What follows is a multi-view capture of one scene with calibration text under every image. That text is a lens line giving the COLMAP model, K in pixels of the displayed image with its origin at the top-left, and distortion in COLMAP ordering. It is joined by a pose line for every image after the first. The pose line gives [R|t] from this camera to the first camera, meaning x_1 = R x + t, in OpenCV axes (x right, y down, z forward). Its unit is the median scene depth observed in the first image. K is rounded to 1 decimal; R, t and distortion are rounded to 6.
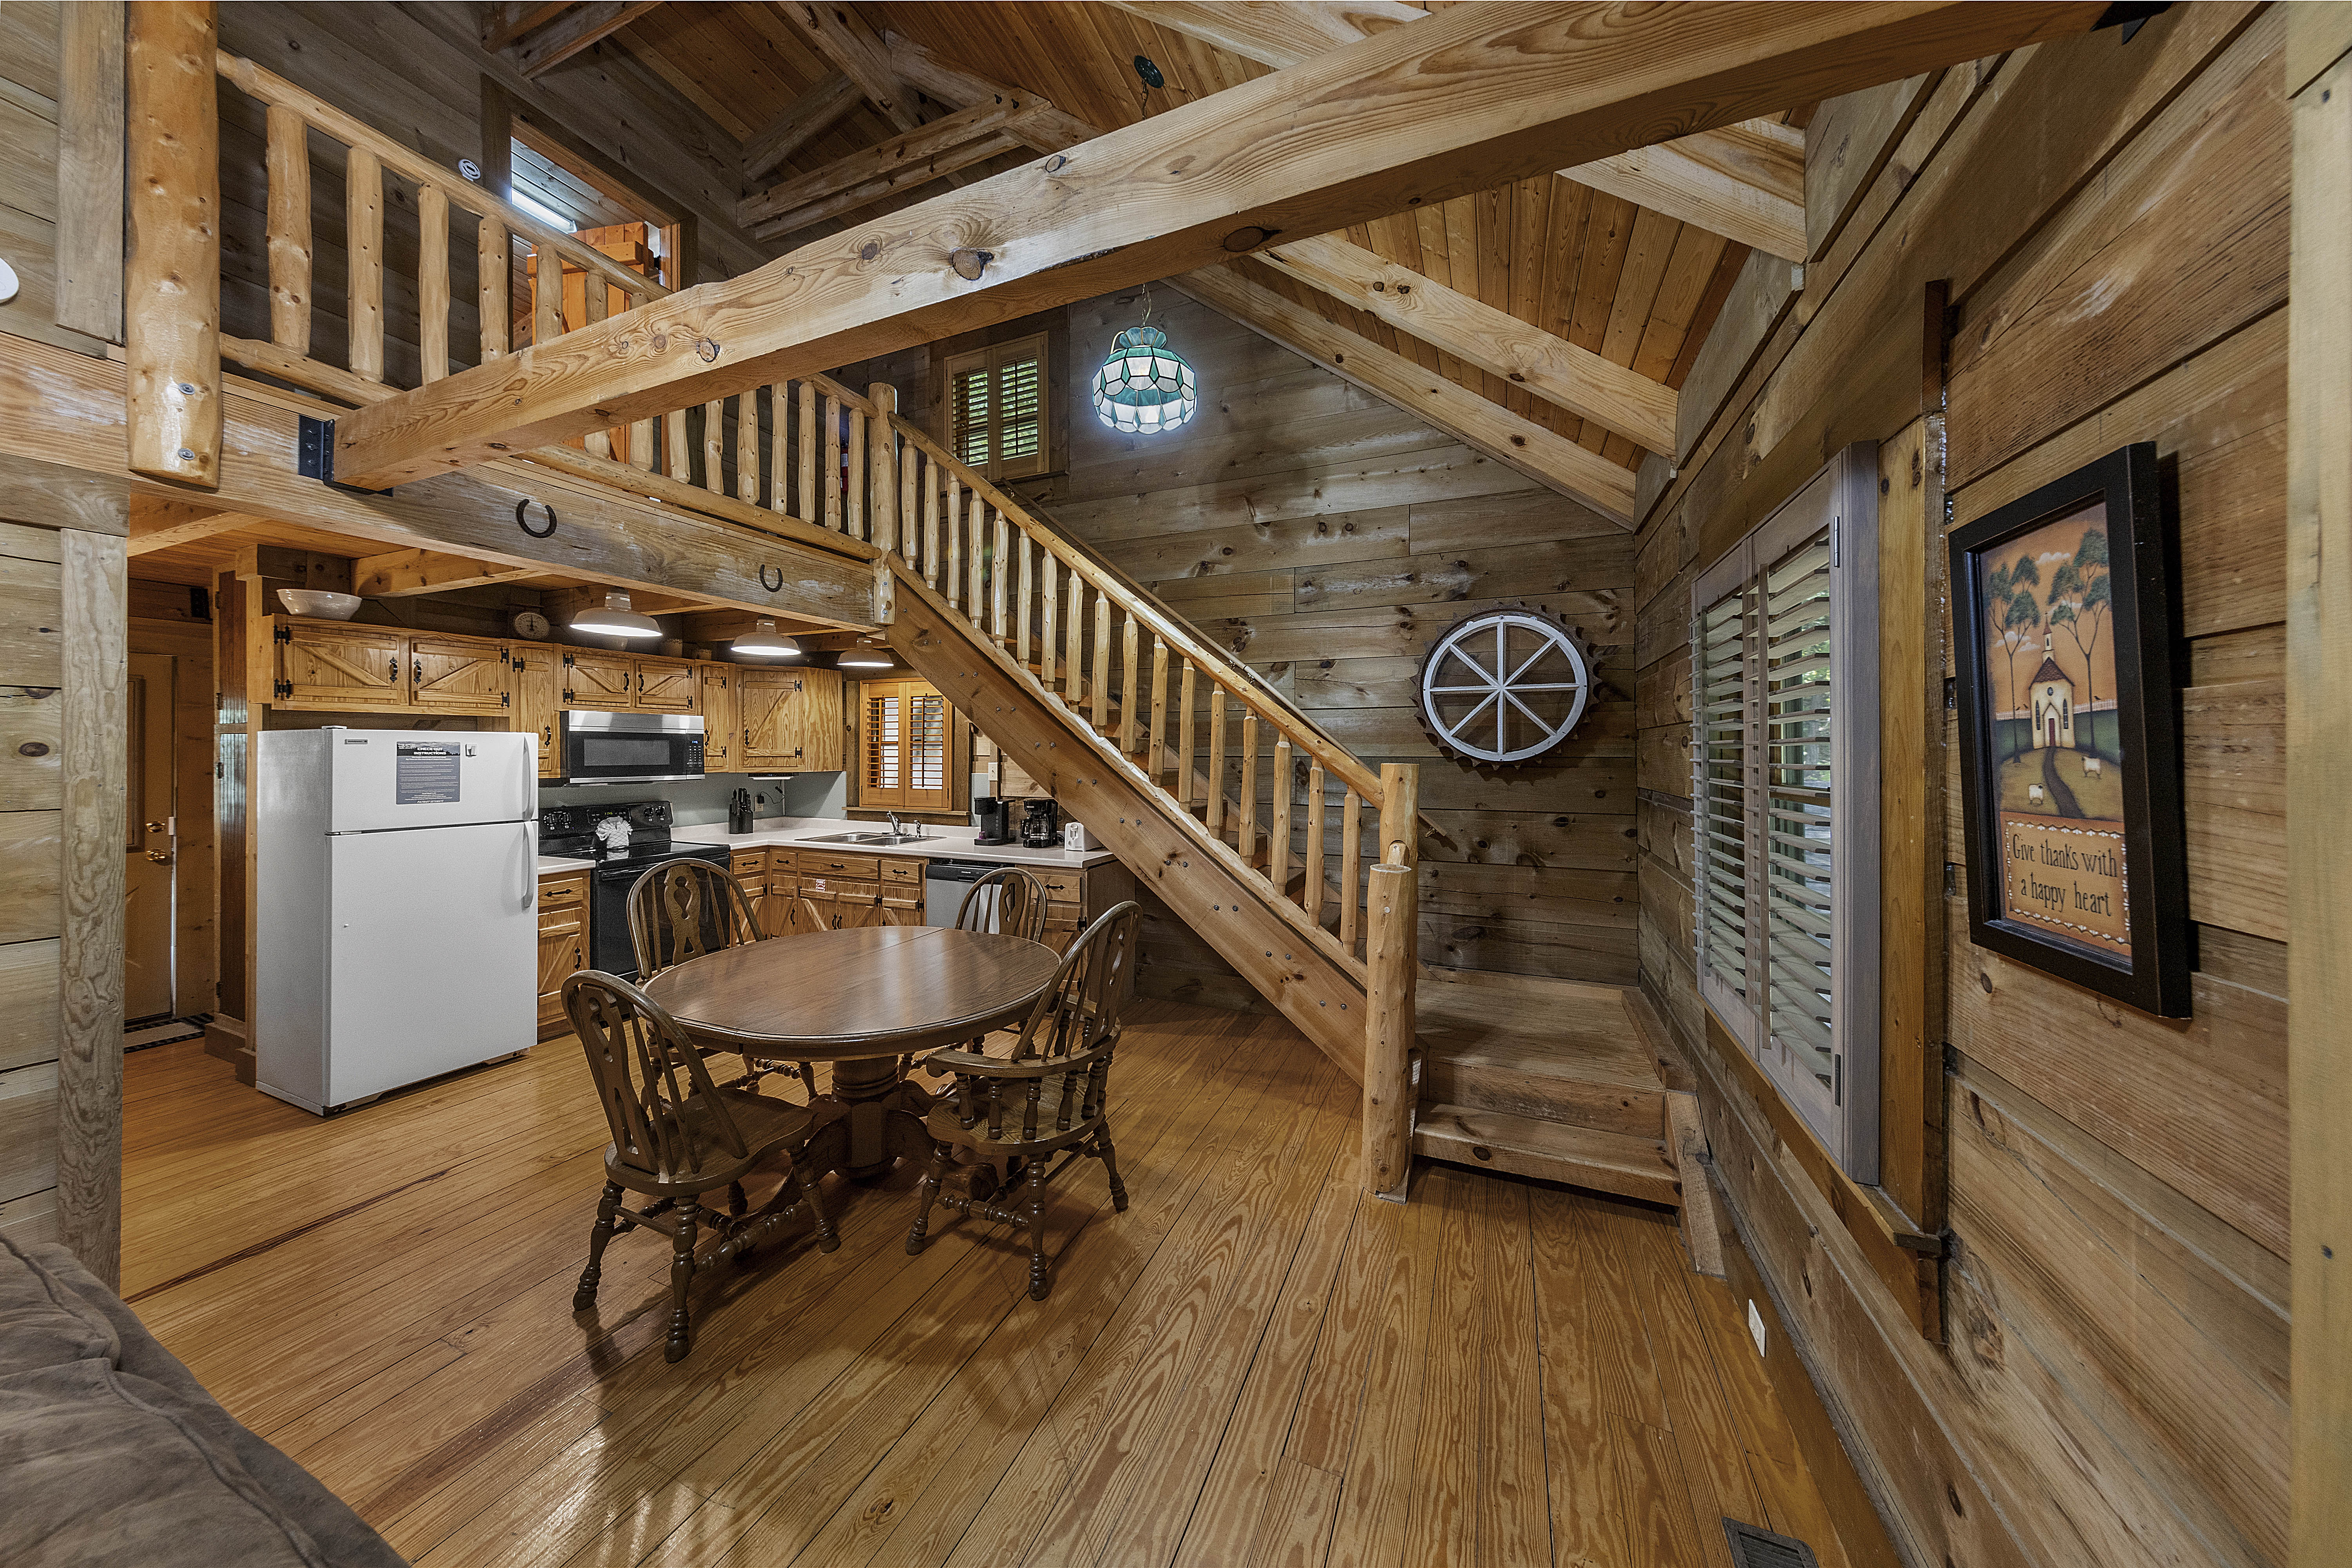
lens RADIAL K [[772.7, 0, 1145.0], [0, 772.7, 736.5], [0, 0, 1]] dist [0.006733, -0.000354]
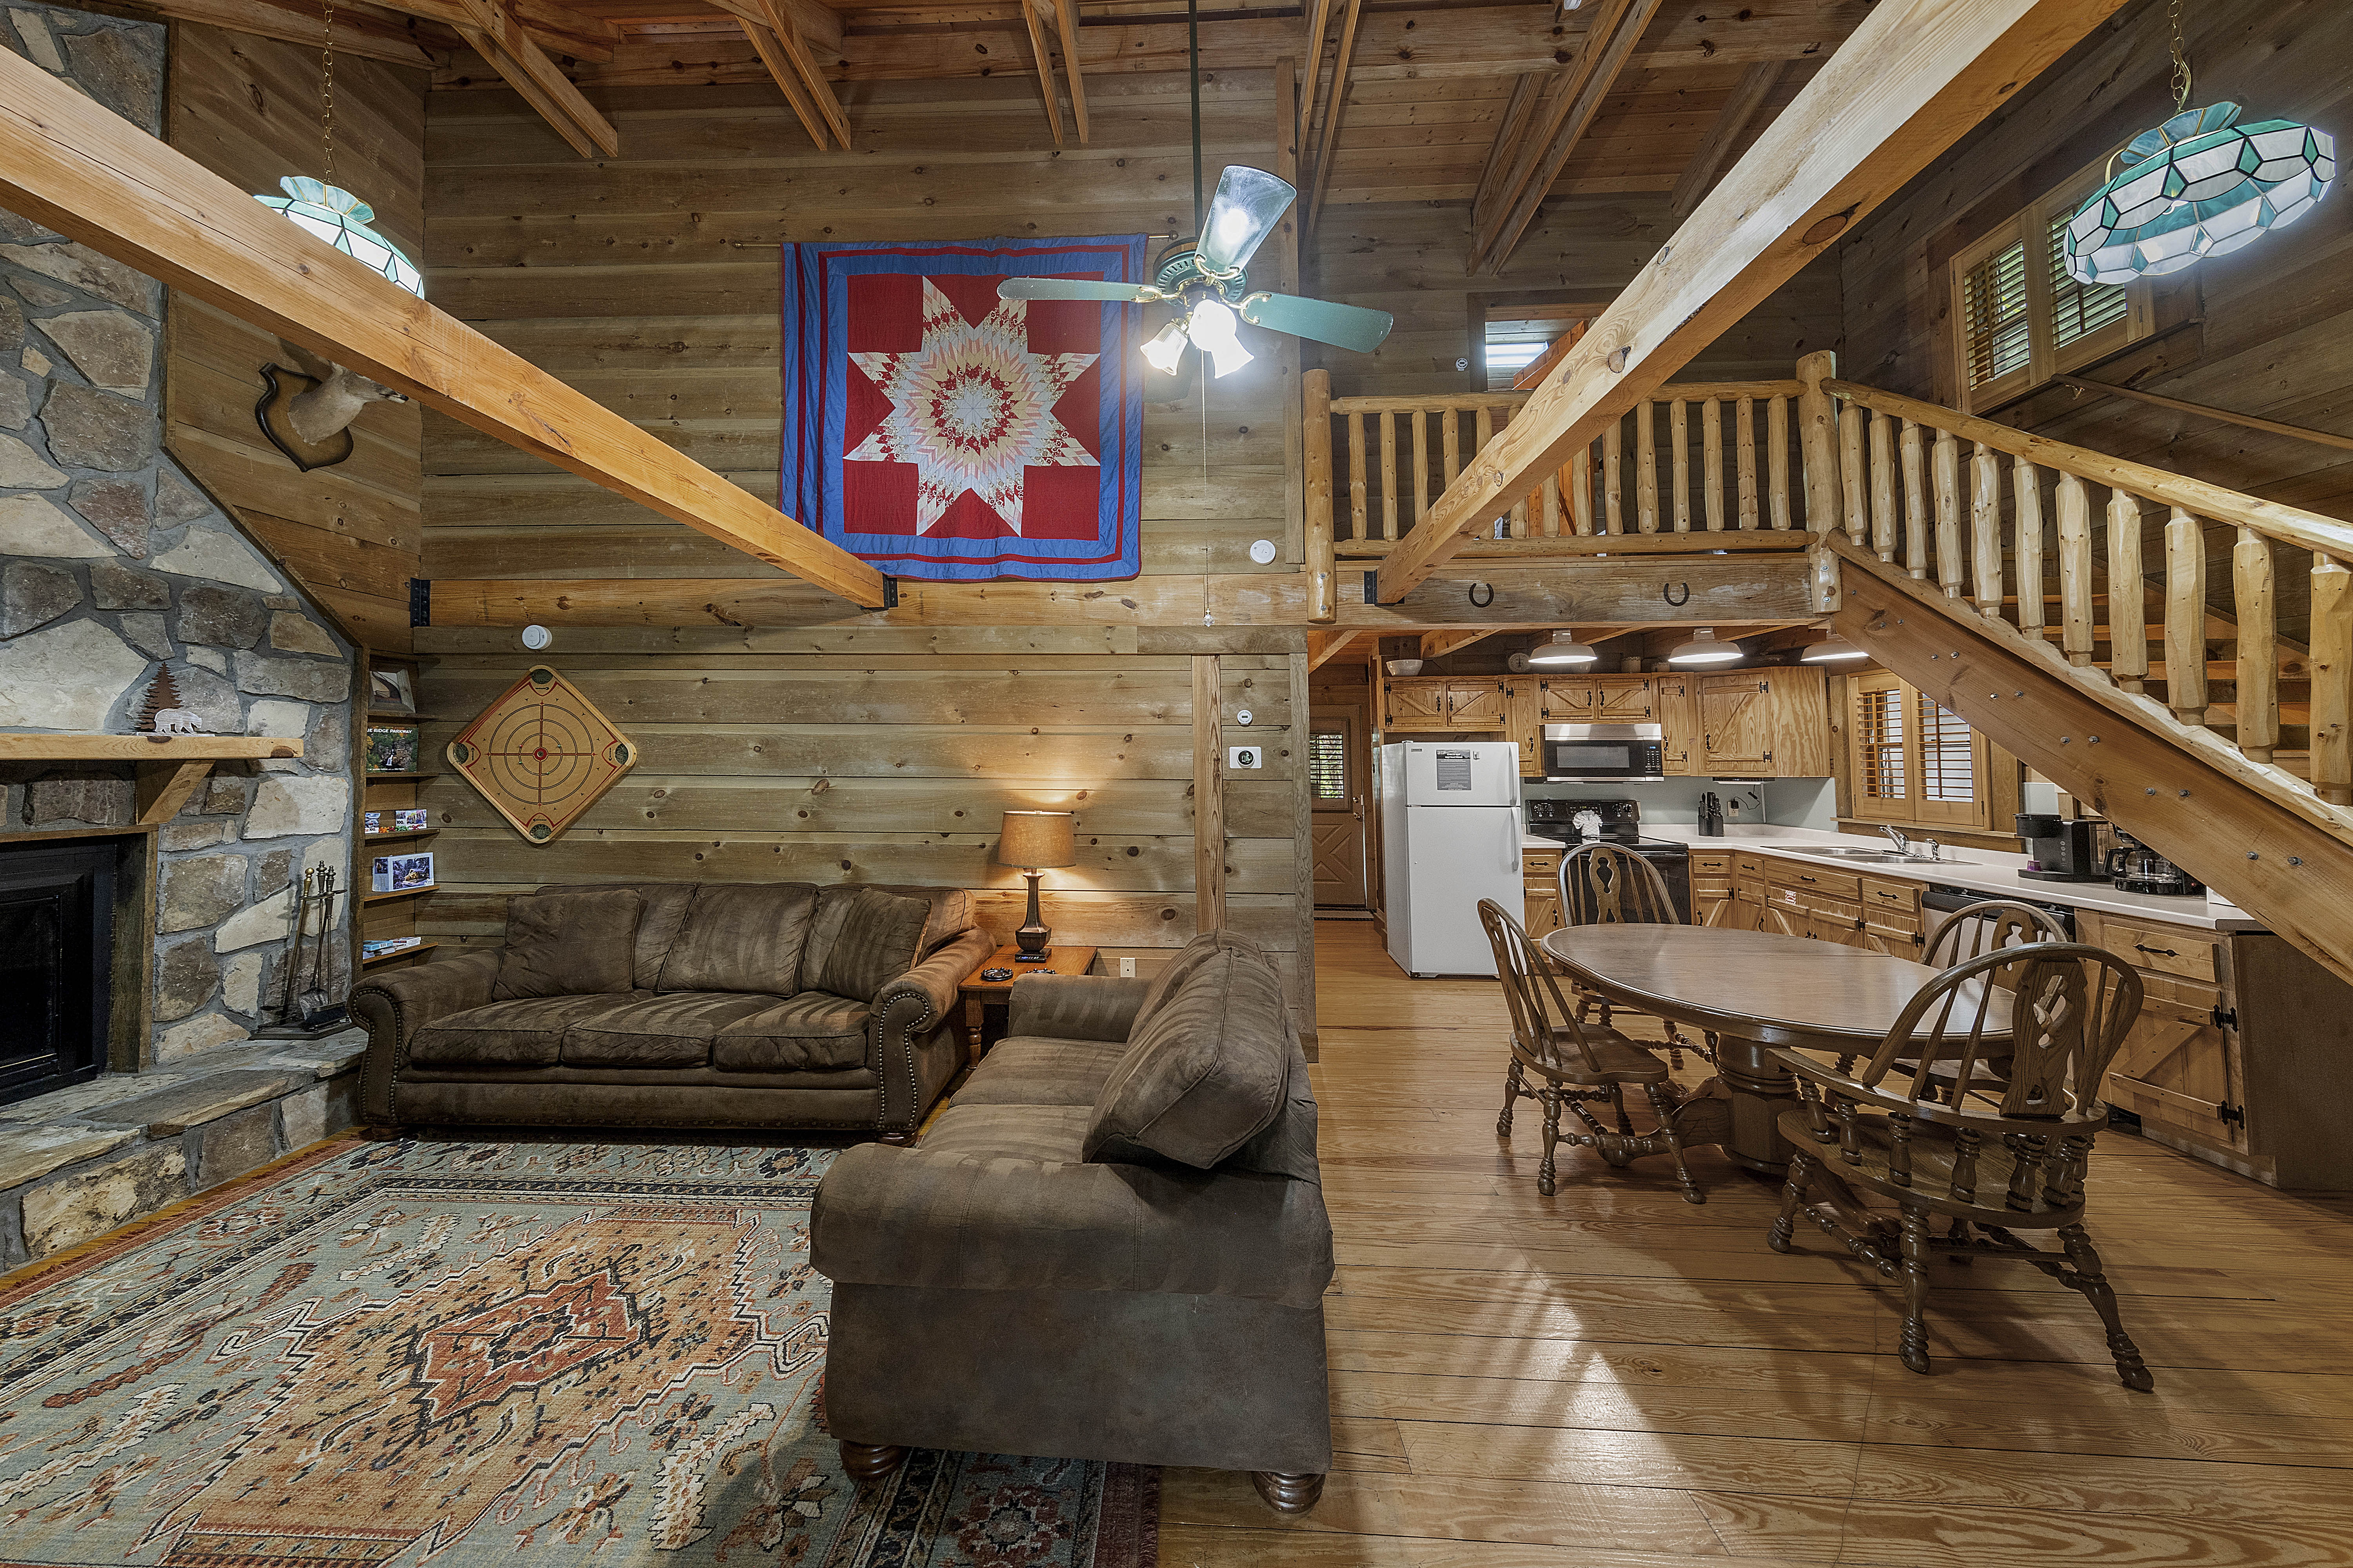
lens RADIAL K [[773.0, 0, 1173.3], [0, 773.0, 744.3], [0, 0, 1]] dist [0.006733, -0.000354]
pose [[0.372077, -0.025129, -0.927862, 0.238318], [0.020446, 0.999613, -0.018874, 0.011692], [0.927977, -0.011949, 0.372447, -0.058358]]
